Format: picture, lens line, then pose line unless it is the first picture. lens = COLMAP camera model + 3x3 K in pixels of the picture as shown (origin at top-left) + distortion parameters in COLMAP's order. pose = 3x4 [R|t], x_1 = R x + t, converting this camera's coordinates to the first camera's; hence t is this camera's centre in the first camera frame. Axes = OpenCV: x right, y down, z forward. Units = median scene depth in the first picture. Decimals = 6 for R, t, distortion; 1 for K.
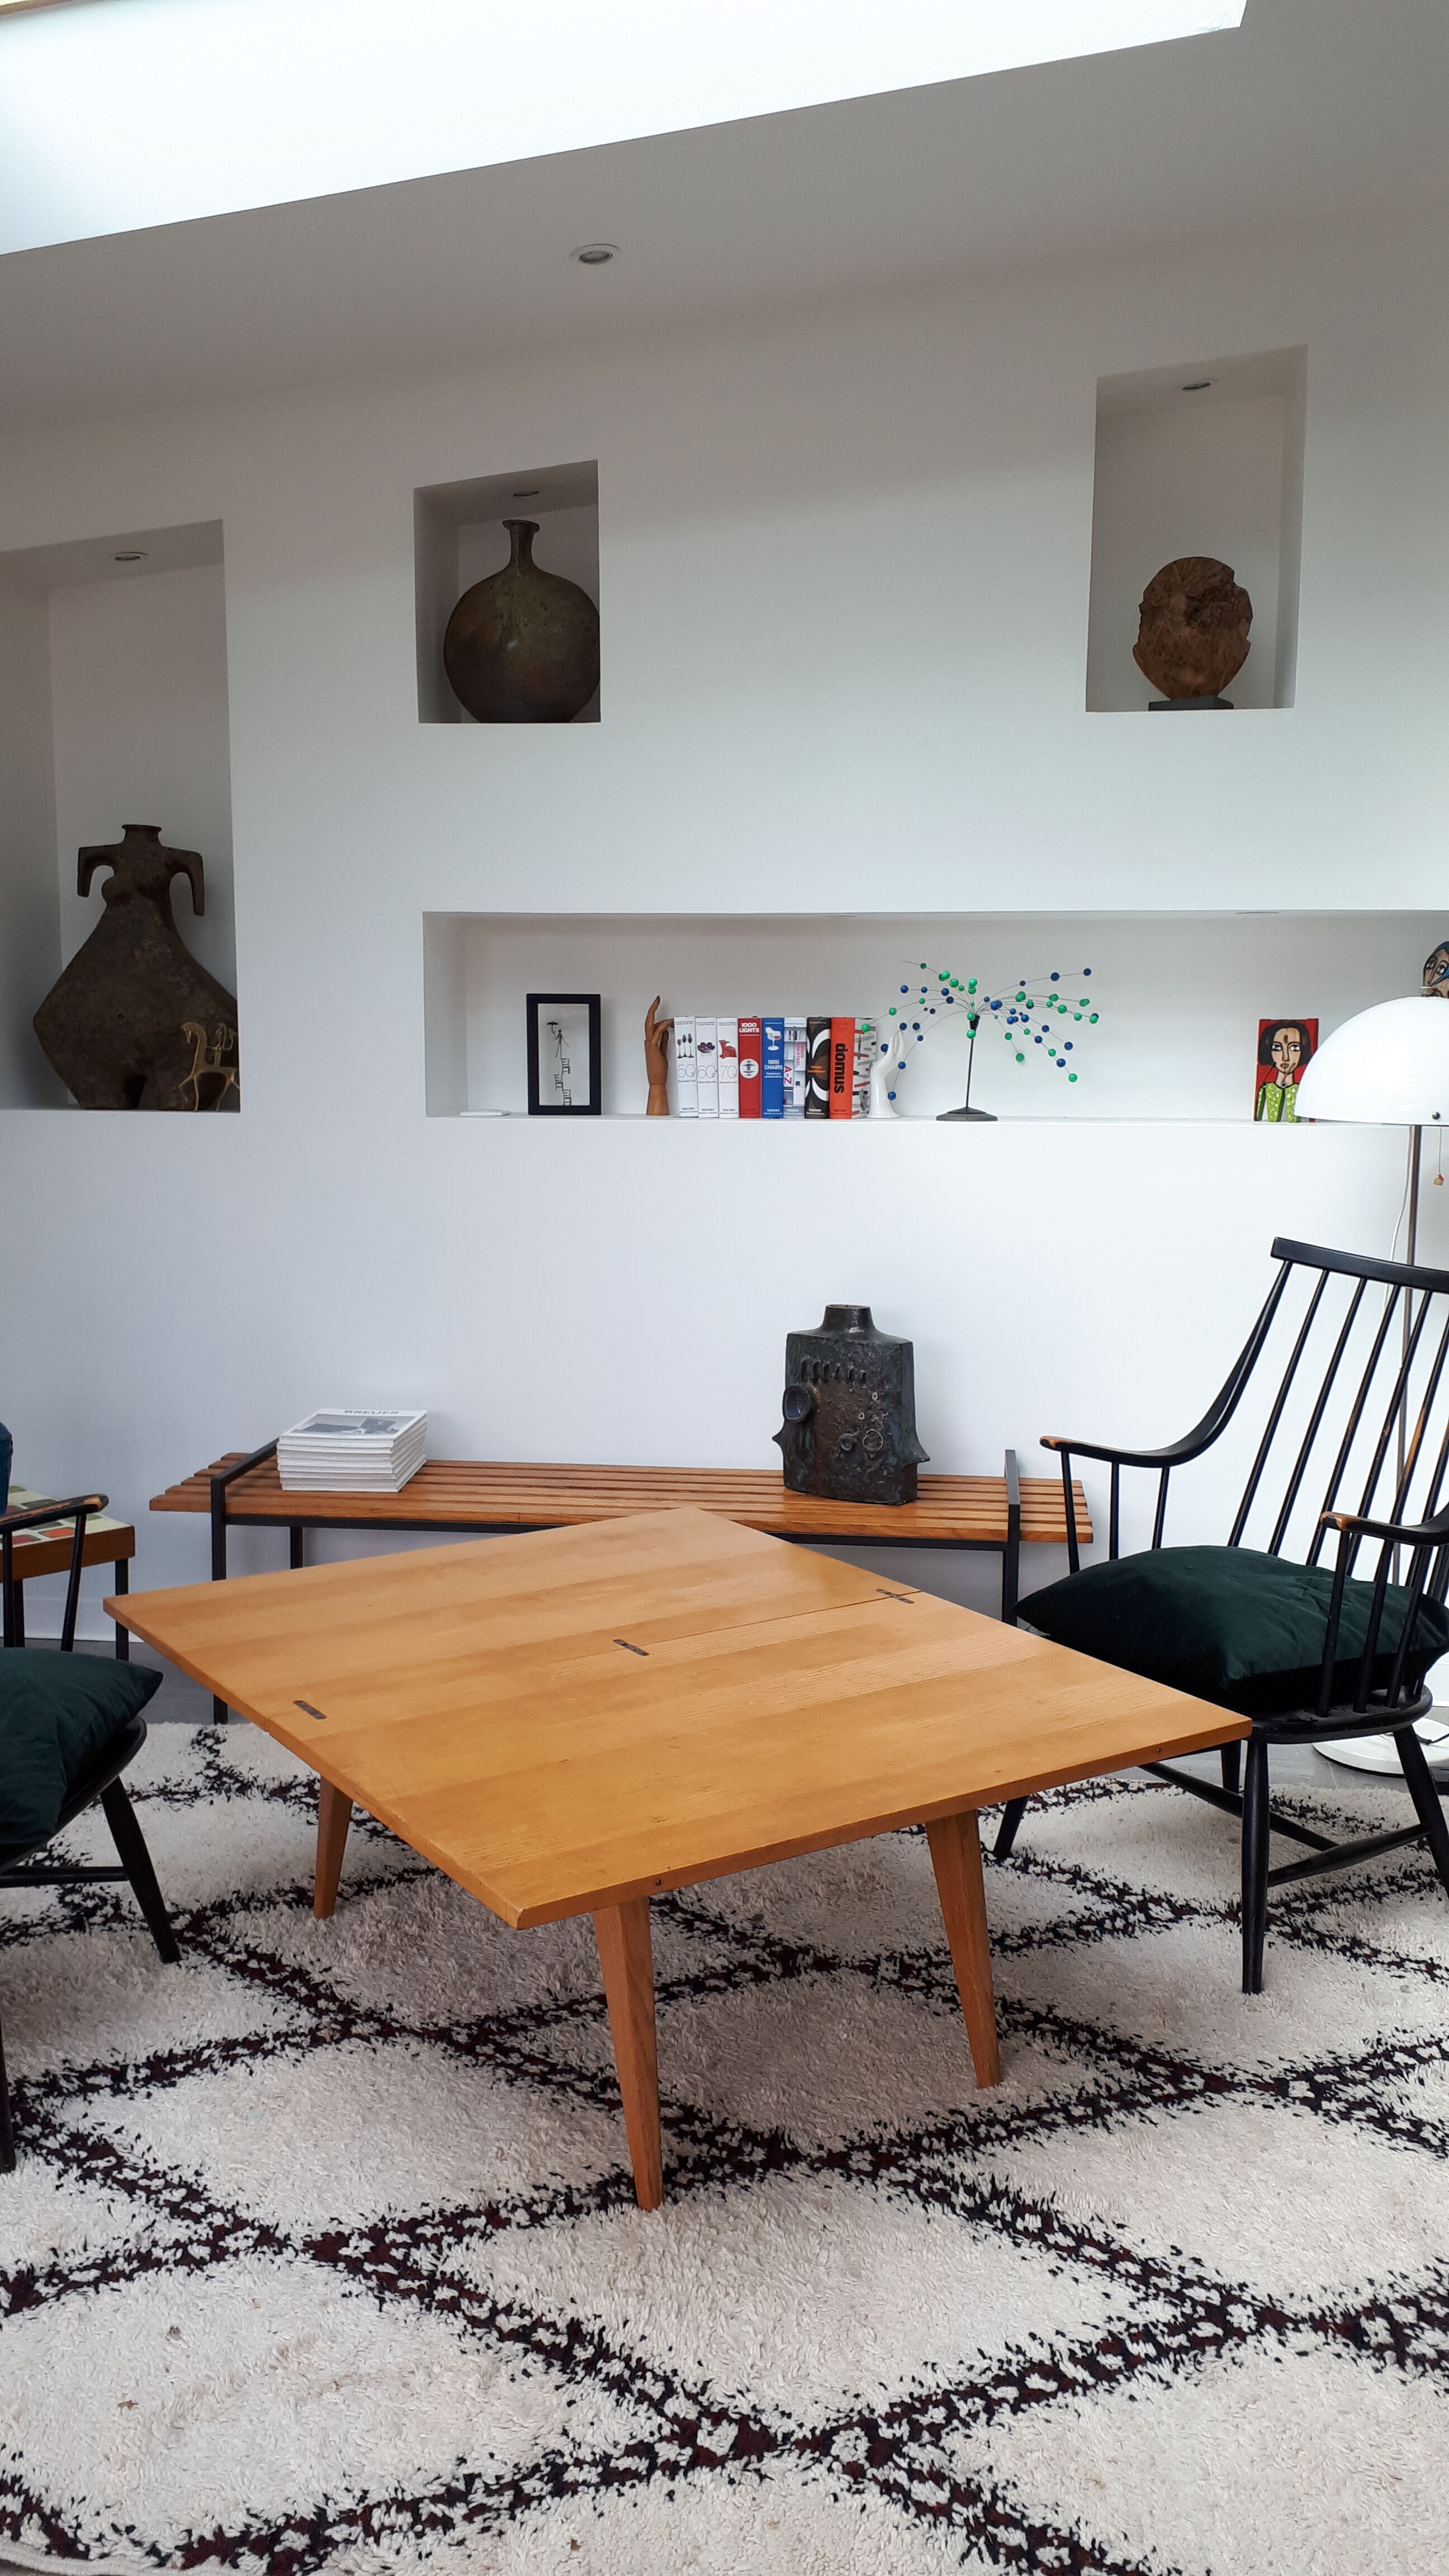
lens RADIAL K [[2083.3, 0, 733.5], [0, 2083.3, 1203.9], [0, 0, 1]] dist [0.018108, -0.012704]
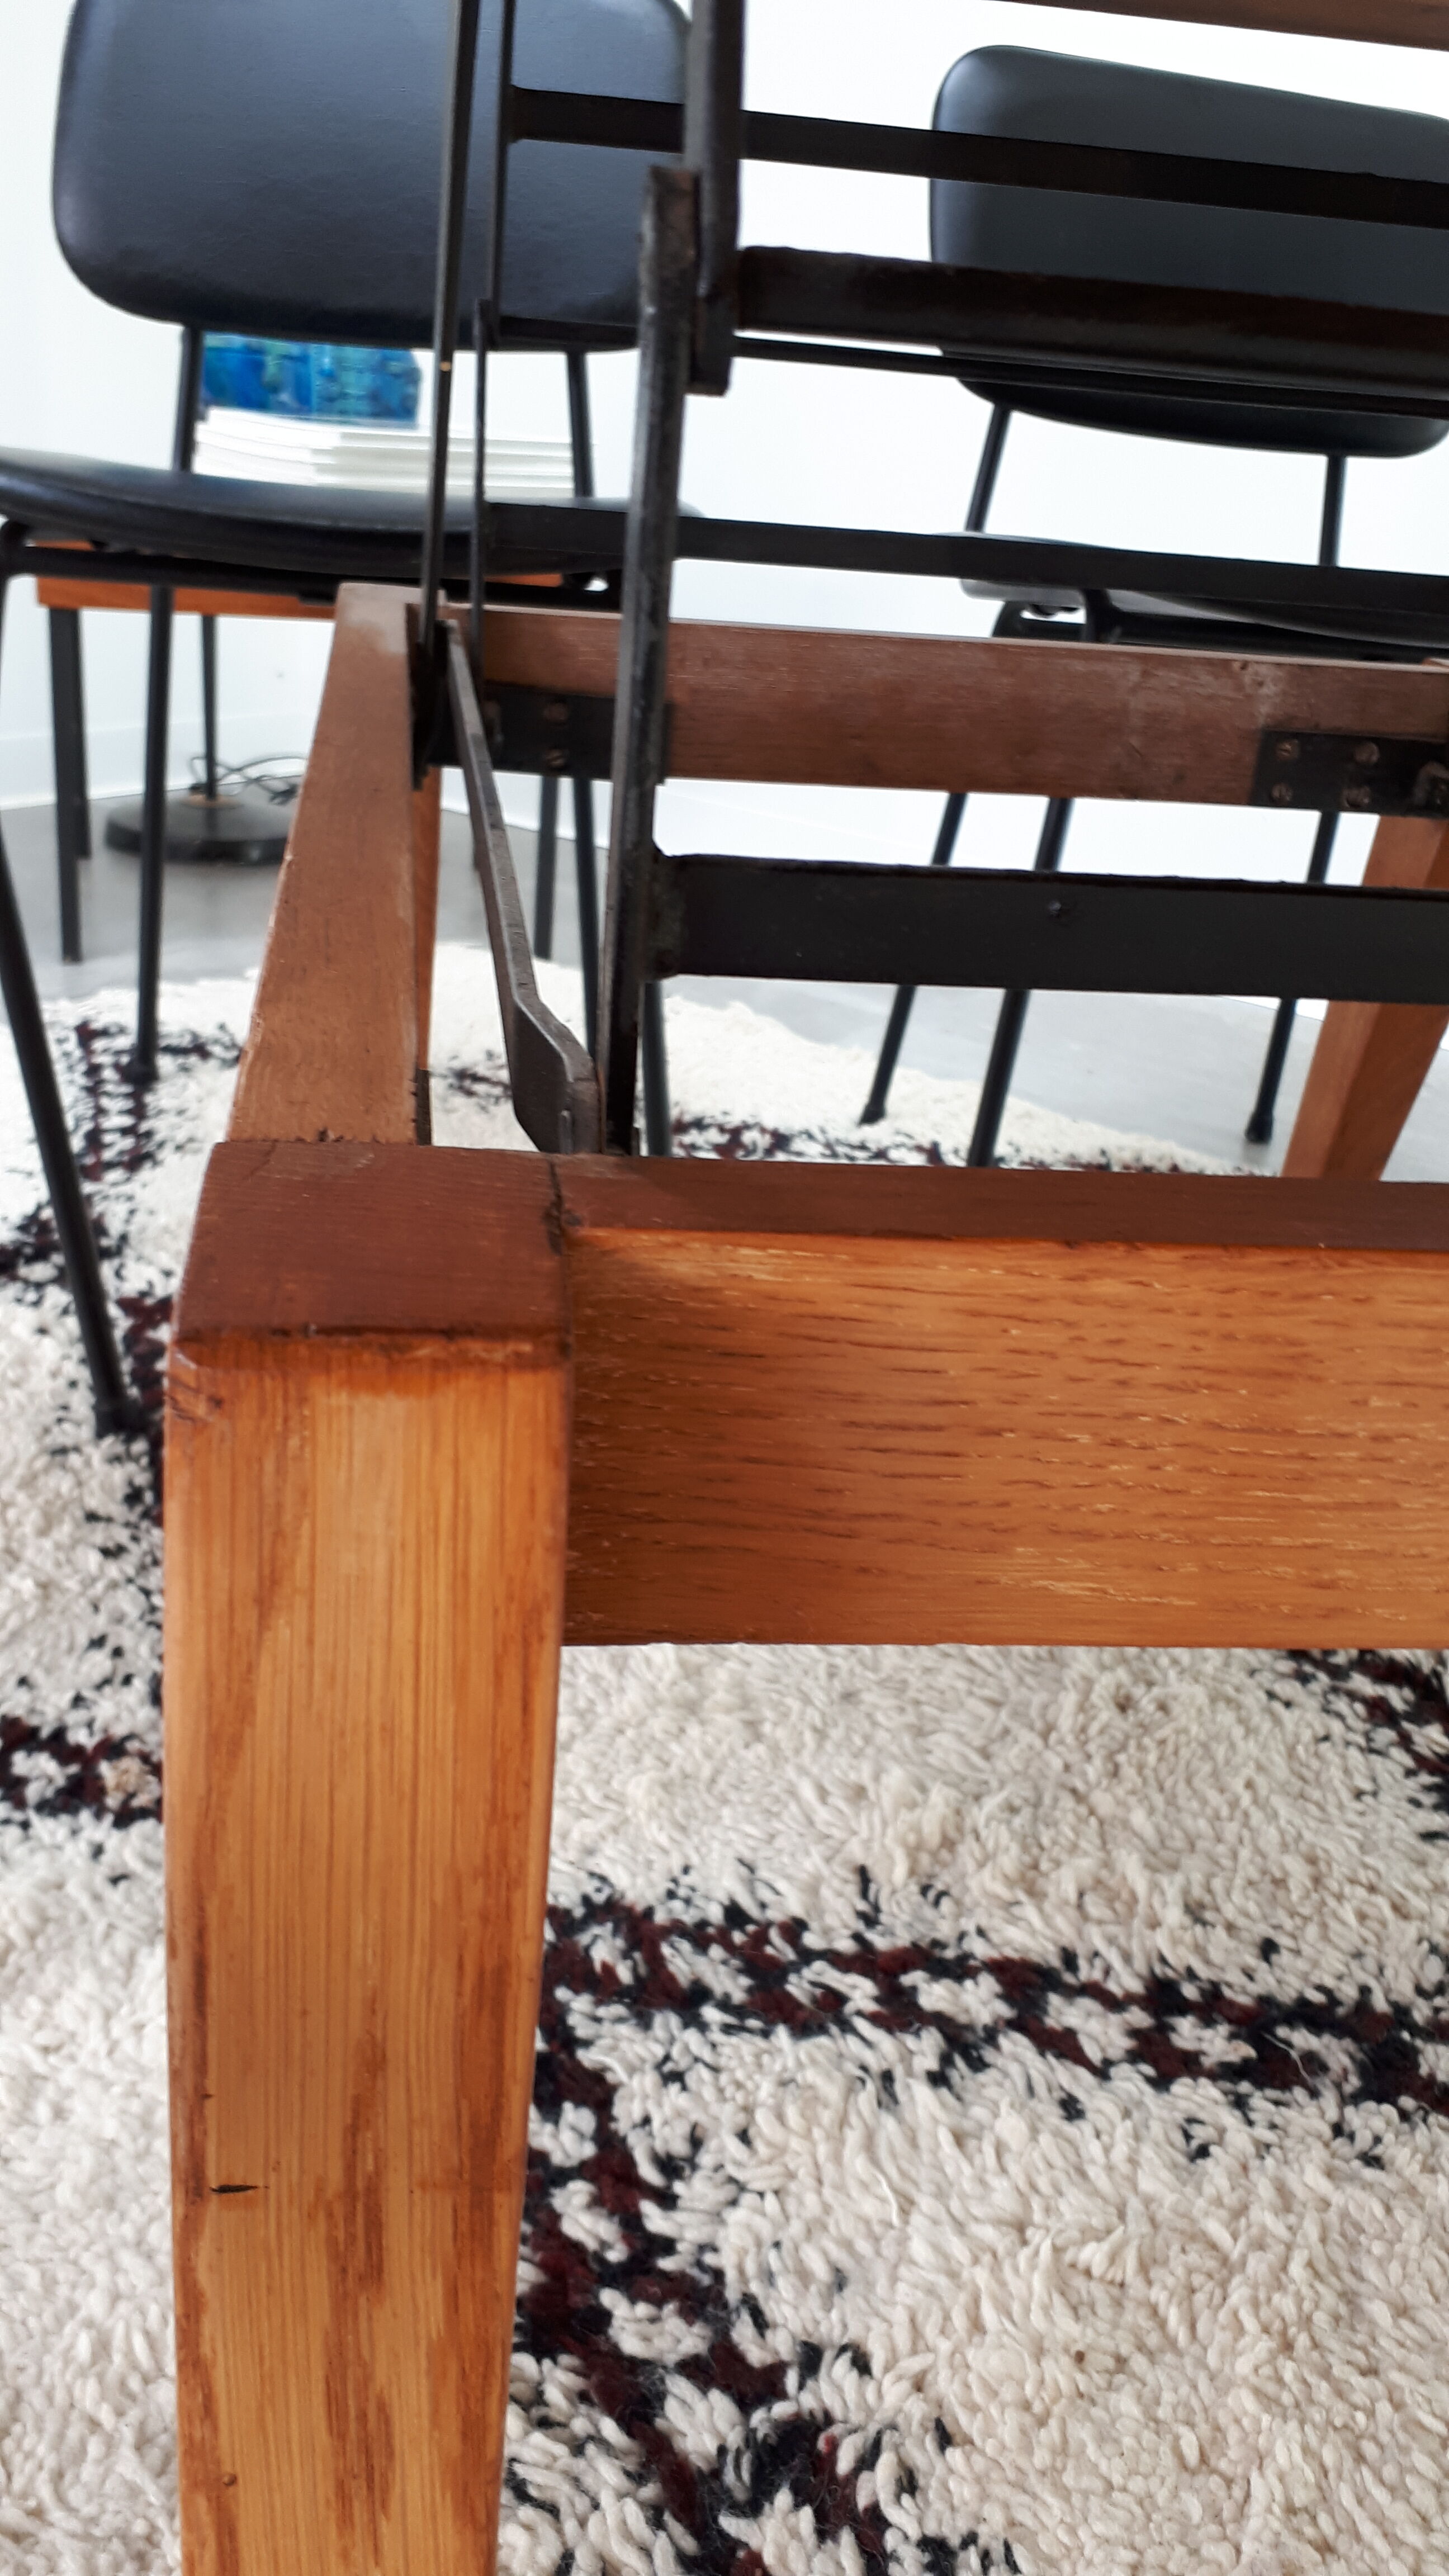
lens RADIAL K [[2115.4, 0, 724.5], [0, 2115.4, 1288.0], [0, 0, 1]] dist [0.024358, -0.012117]
pose [[0.868261, 0.252264, -0.427182, 0.000605], [-0.118303, 0.941510, 0.315535, 0.226452], [0.481795, -0.223430, 0.847321, 0.826633]]
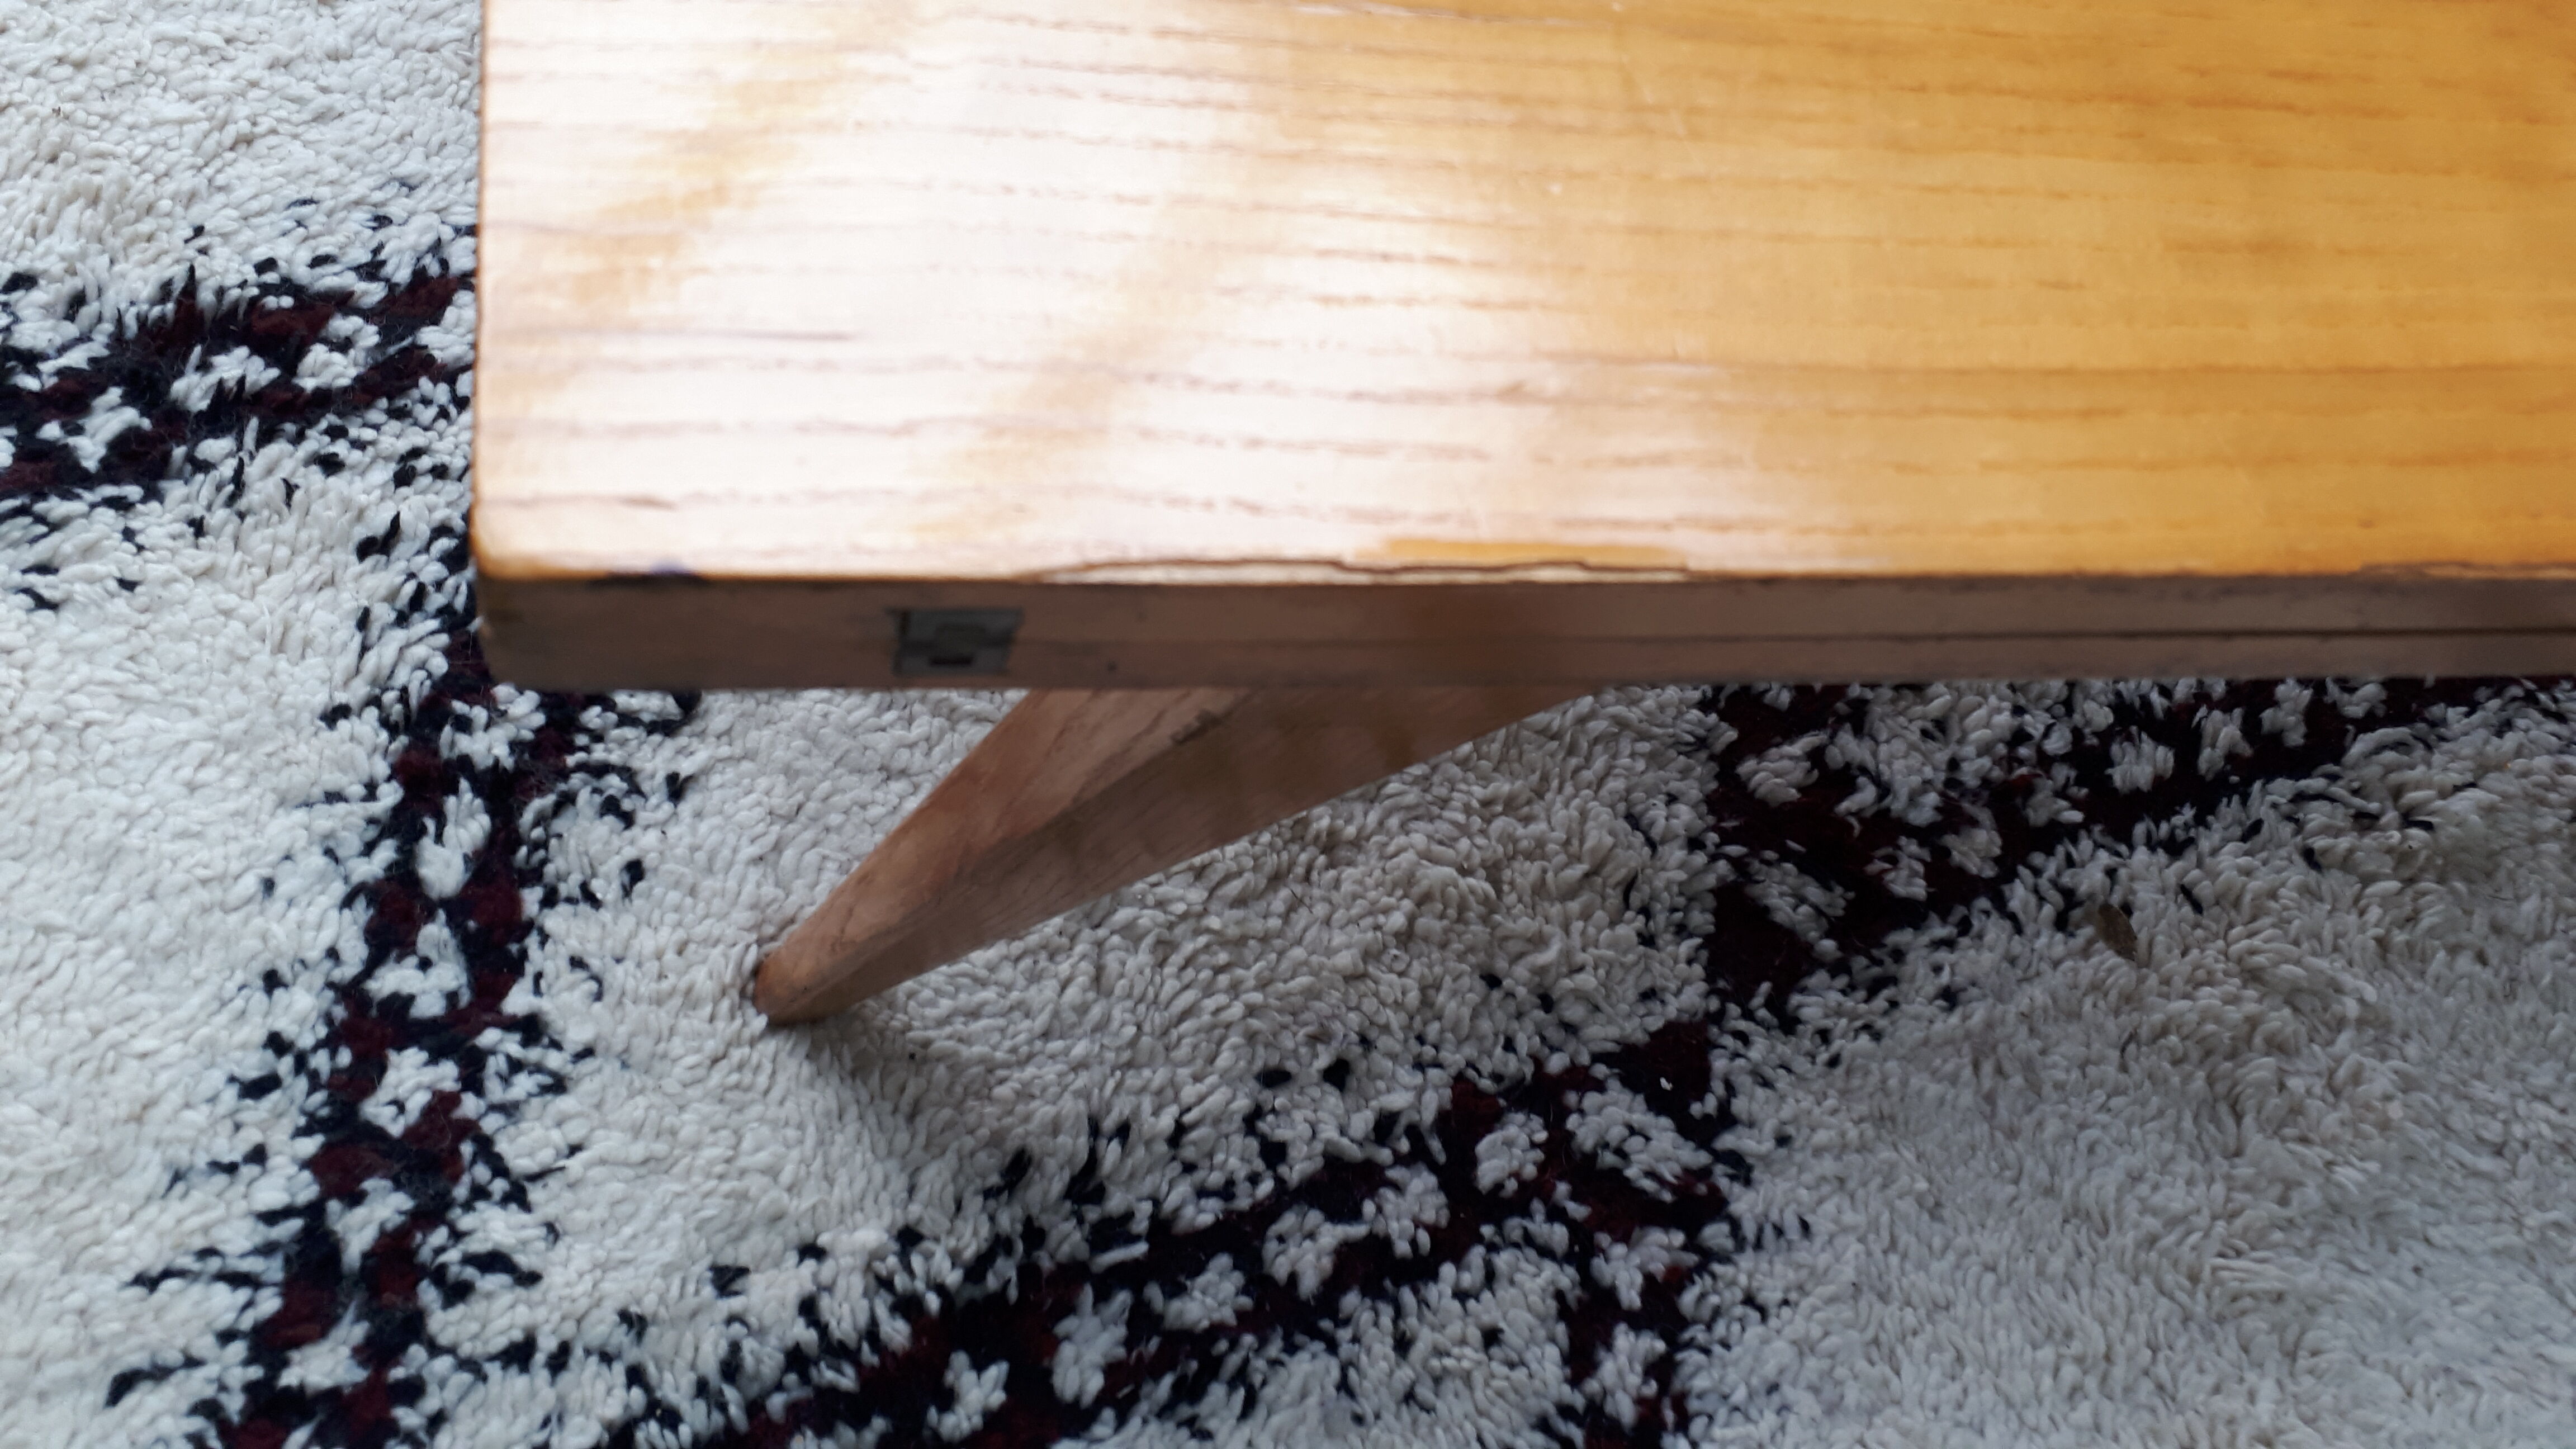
lens RADIAL K [[2061.5, 0, 1288.0], [0, 2061.5, 724.5], [0, 0, 1]] dist [0.003765, -0.000010]
pose [[-0.463798, 0.777777, -0.424211, 0.185297], [-0.347532, 0.280723, 0.894660, 0.150110], [0.814931, 0.562368, 0.140104, 1.009750]]
